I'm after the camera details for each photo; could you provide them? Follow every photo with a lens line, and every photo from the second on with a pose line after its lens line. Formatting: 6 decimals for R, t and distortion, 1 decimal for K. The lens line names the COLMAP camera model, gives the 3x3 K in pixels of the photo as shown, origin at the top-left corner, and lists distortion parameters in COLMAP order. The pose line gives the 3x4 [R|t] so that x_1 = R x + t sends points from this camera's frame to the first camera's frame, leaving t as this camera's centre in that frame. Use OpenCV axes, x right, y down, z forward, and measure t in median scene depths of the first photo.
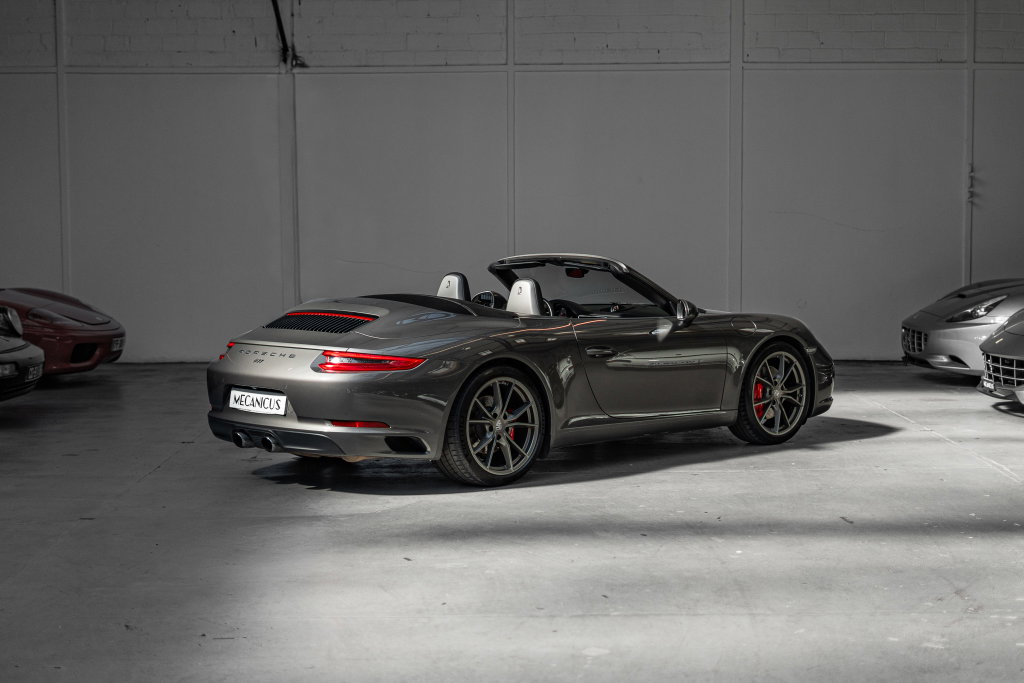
lens RADIAL K [[1681.6, 0, 506.0], [0, 1681.6, 345.3], [0, 0, 1]] dist [-0.001517, 0.000000]
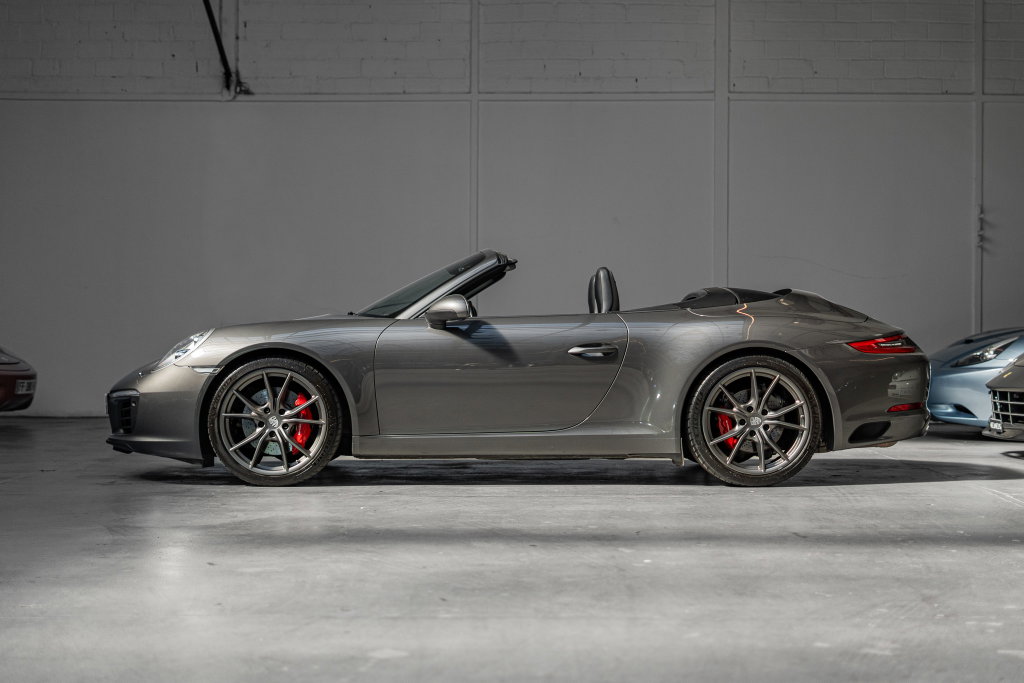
lens RADIAL K [[1681.6, 0, 512.2], [0, 1681.6, 345.8], [0, 0, 1]] dist [-0.001517, 0.000000]
pose [[0.999872, 0.009162, -0.013128, 0.037049], [-0.010055, 0.997520, -0.069664, 0.034027], [0.012458, 0.069787, 0.997484, 0.098915]]
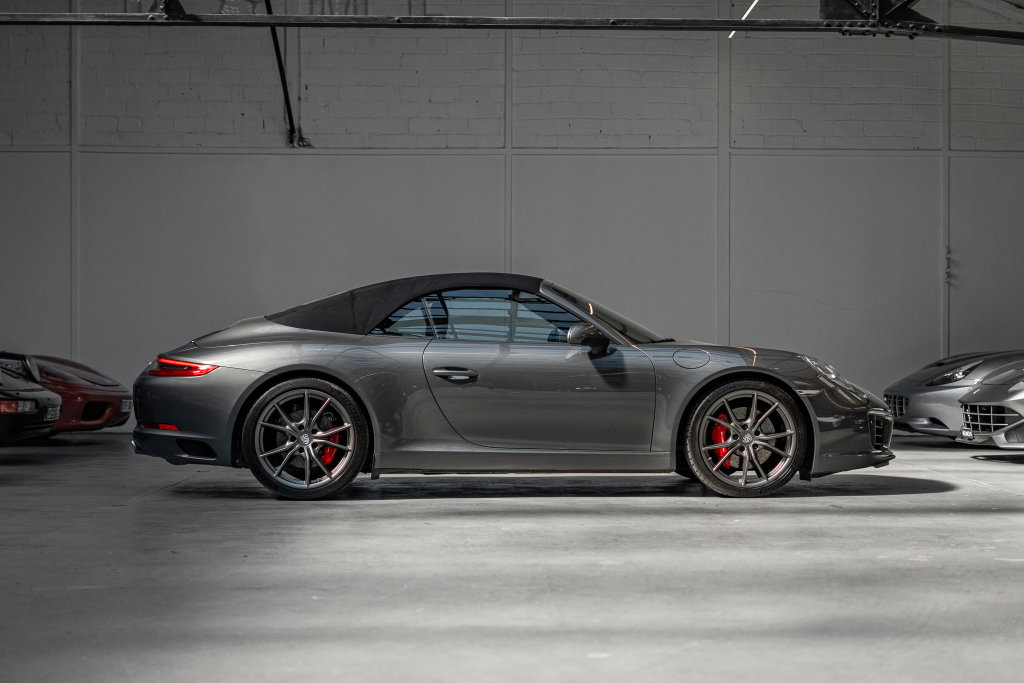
lens RADIAL K [[1681.6, 0, 530.9], [0, 1681.6, 351.1], [0, 0, 1]] dist [-0.001517, 0.000000]
pose [[0.999656, 0.007012, 0.025275, -0.008799], [-0.004931, 0.996663, -0.081472, 0.044317], [-0.025762, 0.081320, 0.996355, -0.031207]]
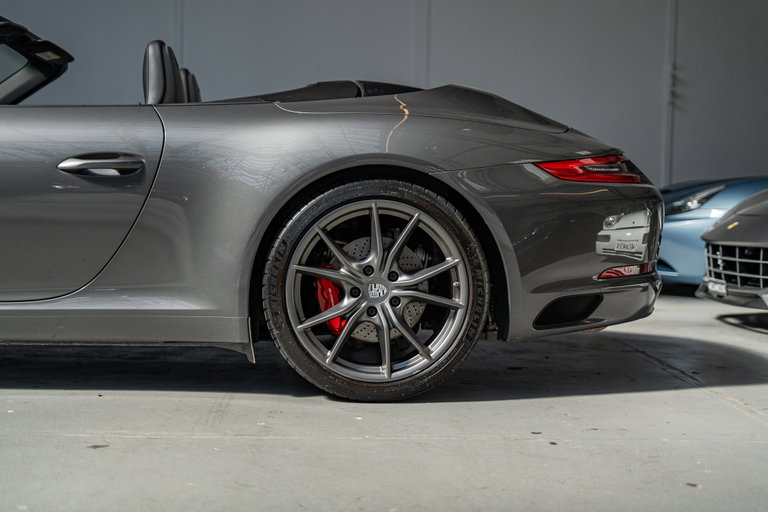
lens RADIAL K [[1095.7, 0, 374.3], [0, 1095.7, 225.4], [0, 0, 1]] dist [0.033062, 0.000000]
pose [[0.999071, 0.030570, 0.030382, 0.096111], [-0.028954, 0.998213, -0.052280, 0.019458], [-0.031926, 0.051352, 0.998170, 0.405864]]
